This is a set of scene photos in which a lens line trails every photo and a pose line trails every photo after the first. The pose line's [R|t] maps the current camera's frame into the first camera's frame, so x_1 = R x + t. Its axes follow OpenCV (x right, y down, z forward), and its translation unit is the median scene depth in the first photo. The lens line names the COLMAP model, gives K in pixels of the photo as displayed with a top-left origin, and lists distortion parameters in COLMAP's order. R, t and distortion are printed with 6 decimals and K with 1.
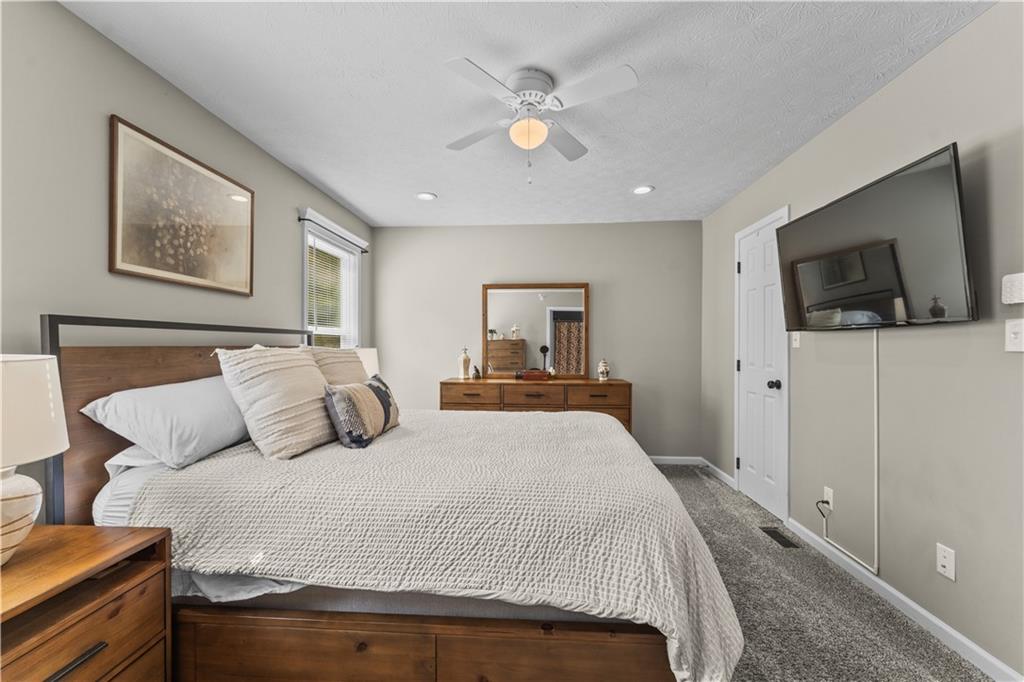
lens RADIAL K [[420.8, 0, 512.0], [0, 420.8, 341.0], [0, 0, 1]] dist [-0.008574, -0.000230]
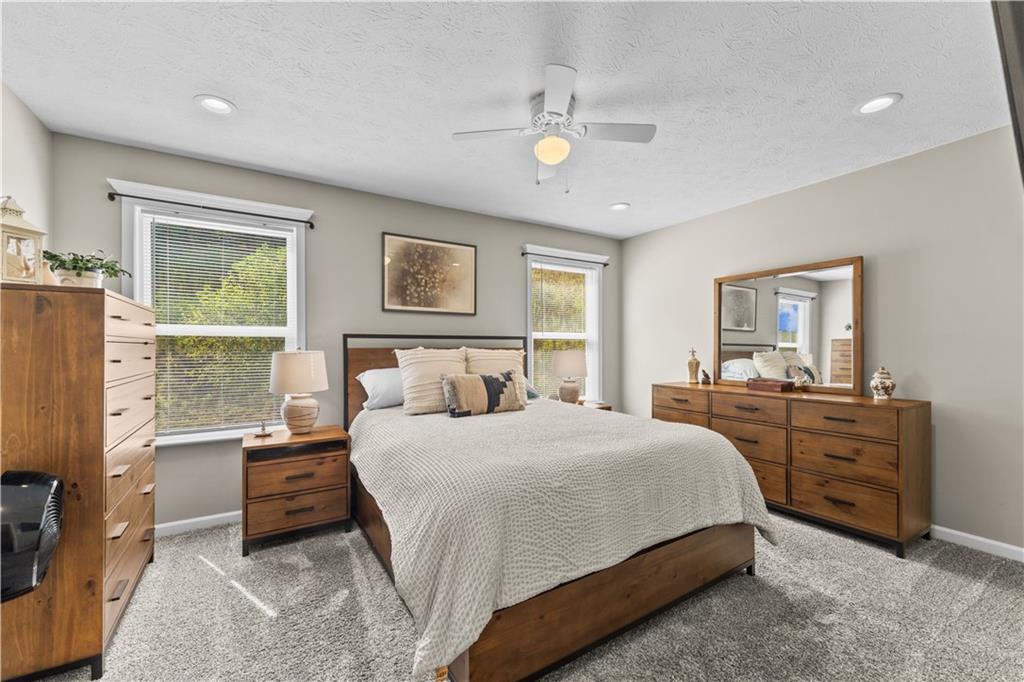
lens RADIAL K [[412.5, 0, 507.7], [0, 412.5, 344.8], [0, 0, 1]] dist [0.002964, 0.000110]
pose [[0.577850, -0.006998, -0.816113, 0.607042], [0.009173, 0.999956, -0.002079, 0.004155], [0.816091, -0.006285, 0.577889, 0.211710]]
